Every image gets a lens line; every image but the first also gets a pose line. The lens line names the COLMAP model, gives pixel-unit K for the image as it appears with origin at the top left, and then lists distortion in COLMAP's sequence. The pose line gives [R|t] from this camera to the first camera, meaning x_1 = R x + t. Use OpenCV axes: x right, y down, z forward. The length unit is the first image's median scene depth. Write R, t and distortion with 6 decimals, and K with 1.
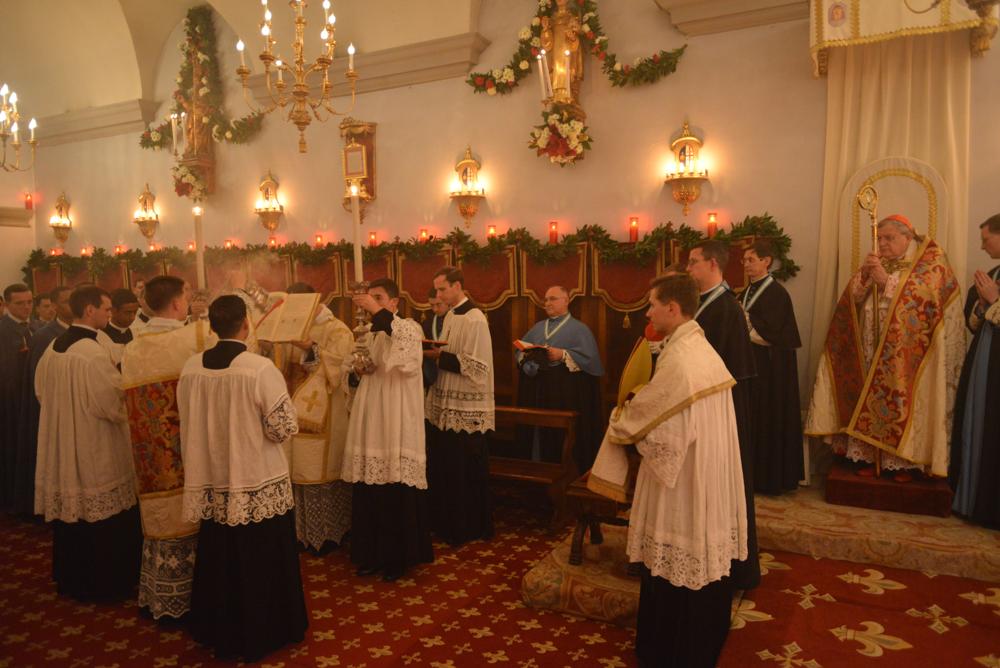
lens RADIAL K [[721.5, 0, 478.5], [0, 721.5, 328.9], [0, 0, 1]] dist [-0.001261, -0.004126]
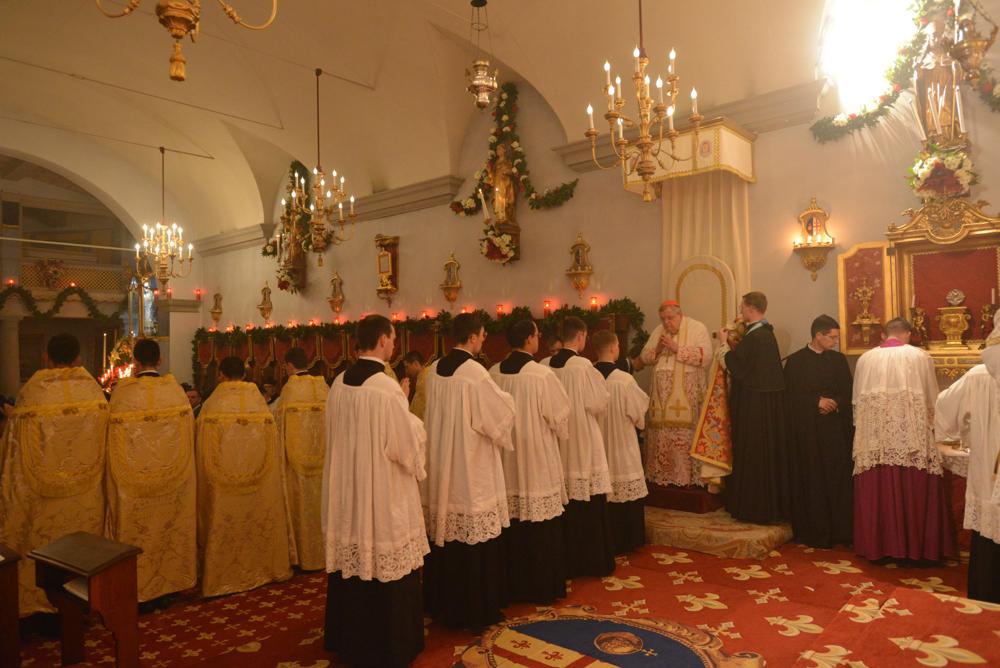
lens RADIAL K [[721.5, 0, 502.5], [0, 721.5, 332.5], [0, 0, 1]] dist [-0.001261, -0.004126]
pose [[0.971091, -0.015167, -0.238228, 0.417644], [-0.004620, 0.996598, -0.082282, 0.019130], [0.238666, 0.081004, 0.967717, -0.327596]]
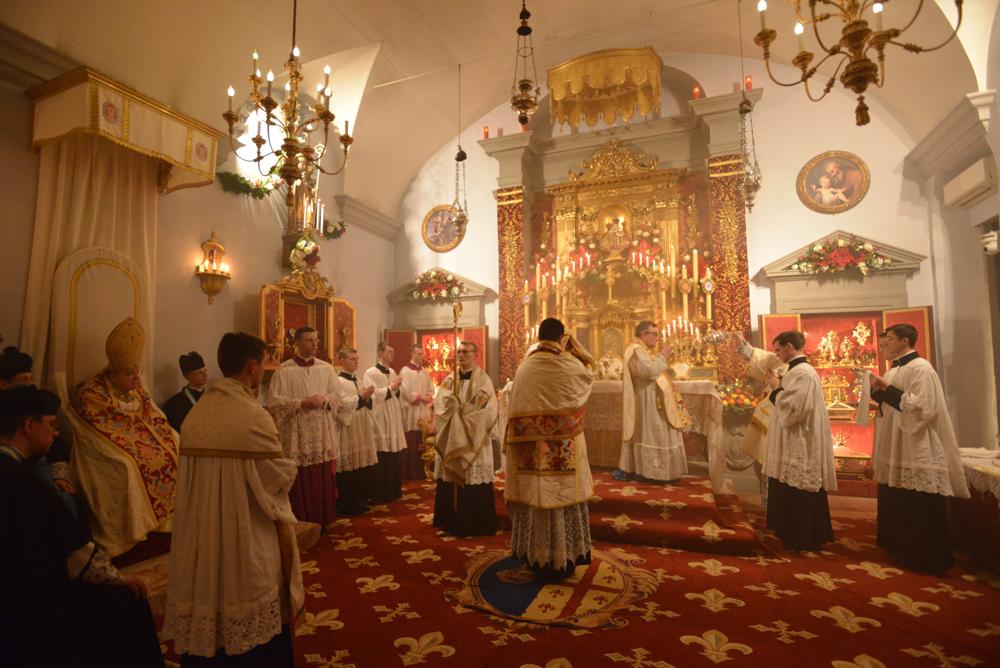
lens RADIAL K [[508.4, 0, 498.2], [0, 508.4, 334.4], [0, 0, 1]] dist [-0.013830, 0.000899]
pose [[-0.112578, 0.083183, 0.990155, -0.223480], [0.071097, 0.994610, -0.075474, 0.002358], [-0.991096, 0.061900, -0.117885, 0.381490]]
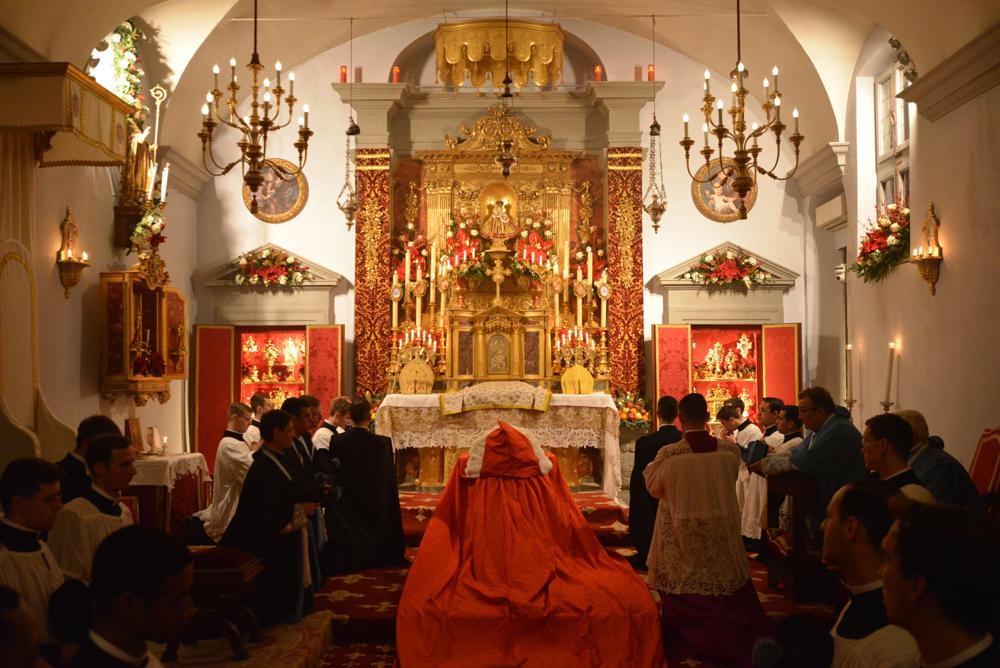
lens RADIAL K [[966.2, 0, 501.8], [0, 966.2, 336.3], [0, 0, 1]] dist [0.013044, 0.000000]
pose [[-0.462871, 0.052241, 0.884885, -0.731784], [0.063093, 0.997672, -0.025897, -0.022266], [-0.884177, 0.043843, -0.465090, 0.815531]]
